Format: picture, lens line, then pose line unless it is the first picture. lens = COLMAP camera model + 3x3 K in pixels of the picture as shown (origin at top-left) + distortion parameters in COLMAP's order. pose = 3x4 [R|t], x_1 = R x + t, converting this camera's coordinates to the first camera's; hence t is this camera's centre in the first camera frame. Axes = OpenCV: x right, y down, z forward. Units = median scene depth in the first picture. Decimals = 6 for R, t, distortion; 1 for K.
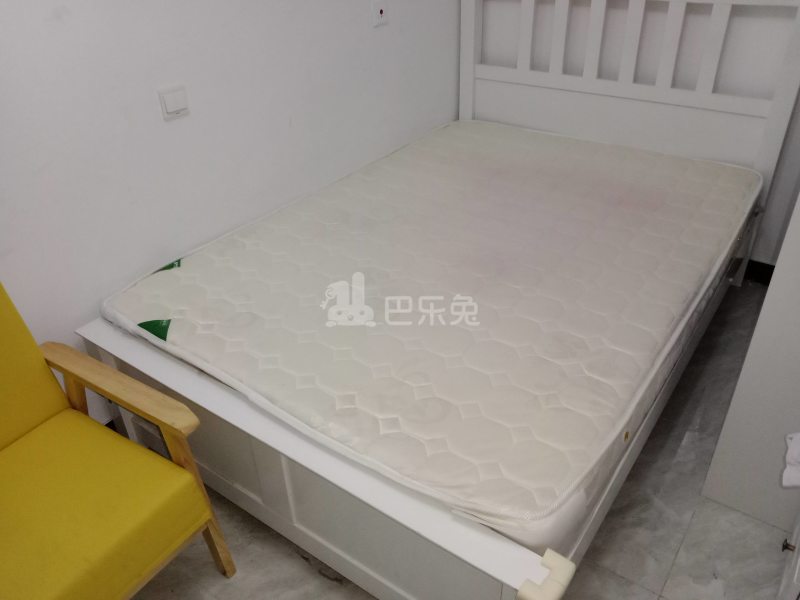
lens RADIAL K [[640.9, 0, 400.0], [0, 640.9, 300.0], [0, 0, 1]] dist [-0.007281, -0.003066]
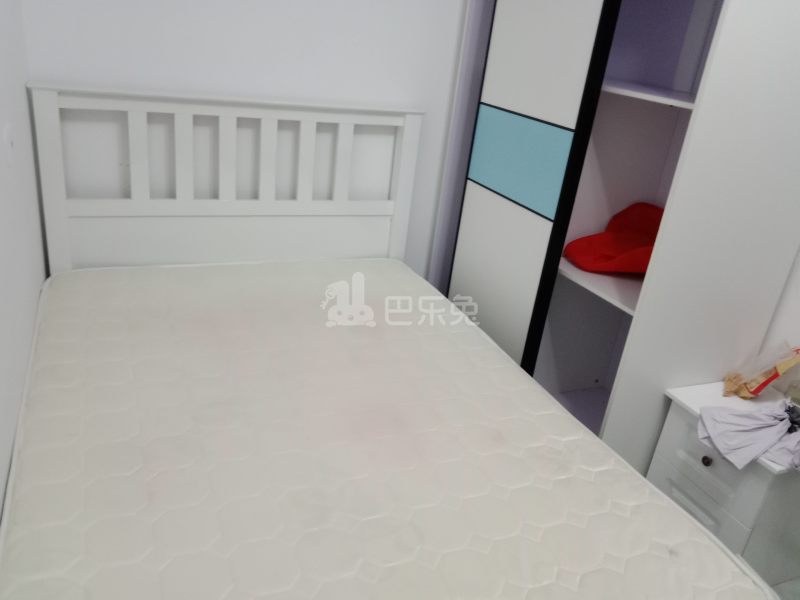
lens RADIAL K [[640.9, 0, 400.0], [0, 640.9, 300.0], [0, 0, 1]] dist [-0.007281, -0.003066]
pose [[0.500915, -0.248401, 0.829085, -0.345026], [0.352690, 0.933370, 0.066558, -0.168927], [-0.790376, 0.259070, 0.555147, 0.298550]]
